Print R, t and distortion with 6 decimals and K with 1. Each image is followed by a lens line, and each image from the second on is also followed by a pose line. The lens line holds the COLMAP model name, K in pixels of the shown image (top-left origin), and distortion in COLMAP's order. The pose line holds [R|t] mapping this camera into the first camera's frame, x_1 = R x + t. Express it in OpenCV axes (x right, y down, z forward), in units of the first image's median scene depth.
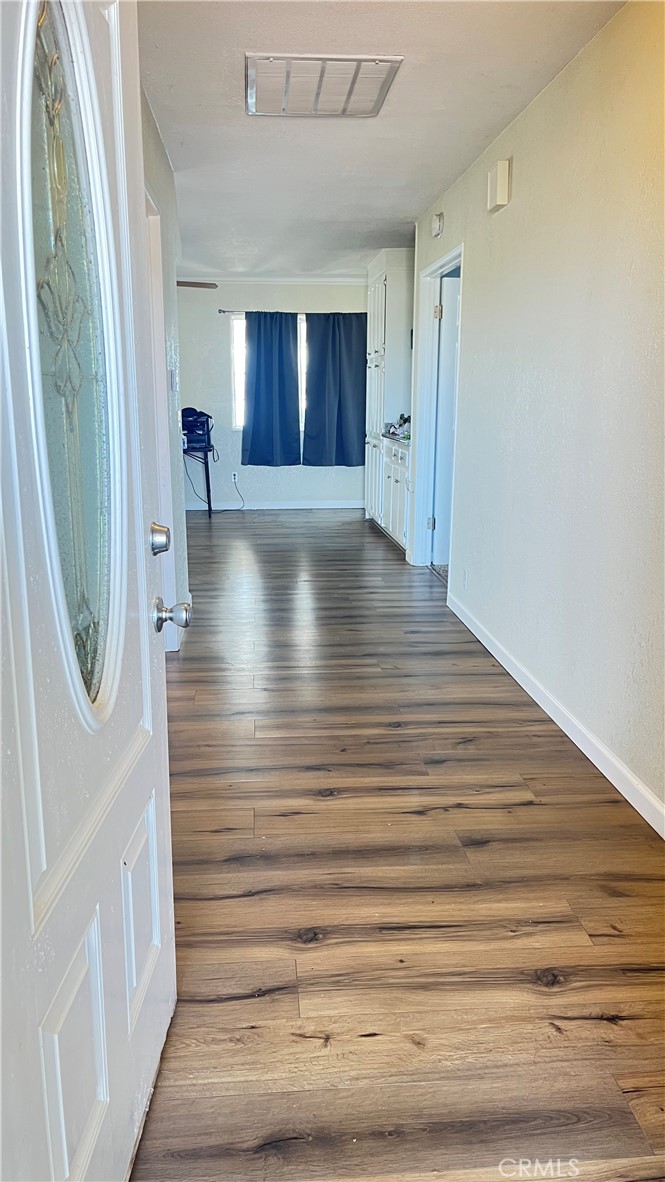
lens RADIAL K [[893.8, 0, 329.6], [0, 893.8, 594.7], [0, 0, 1]] dist [0.044434, -0.045770]
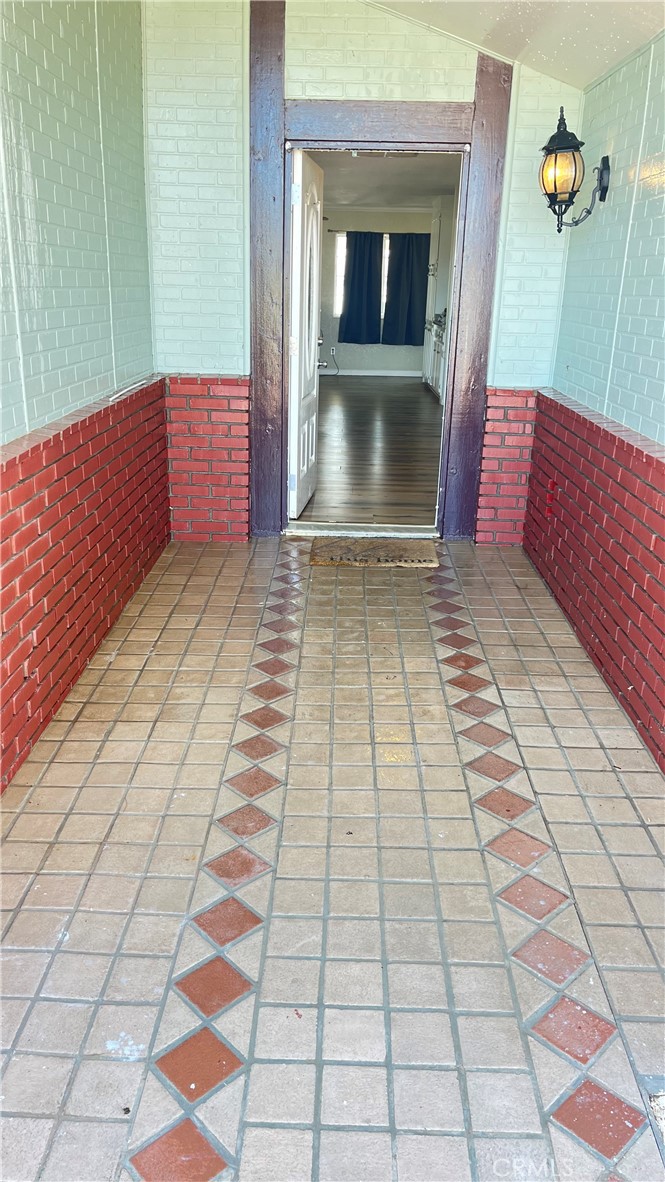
lens RADIAL K [[893.8, 0, 334.0], [0, 893.8, 581.6], [0, 0, 1]] dist [0.044434, -0.045770]
pose [[0.994829, 0.059028, -0.082649, 0.041078], [-0.050712, 0.993761, 0.099333, 0.107860], [0.087997, -0.094628, 0.991616, -0.523473]]
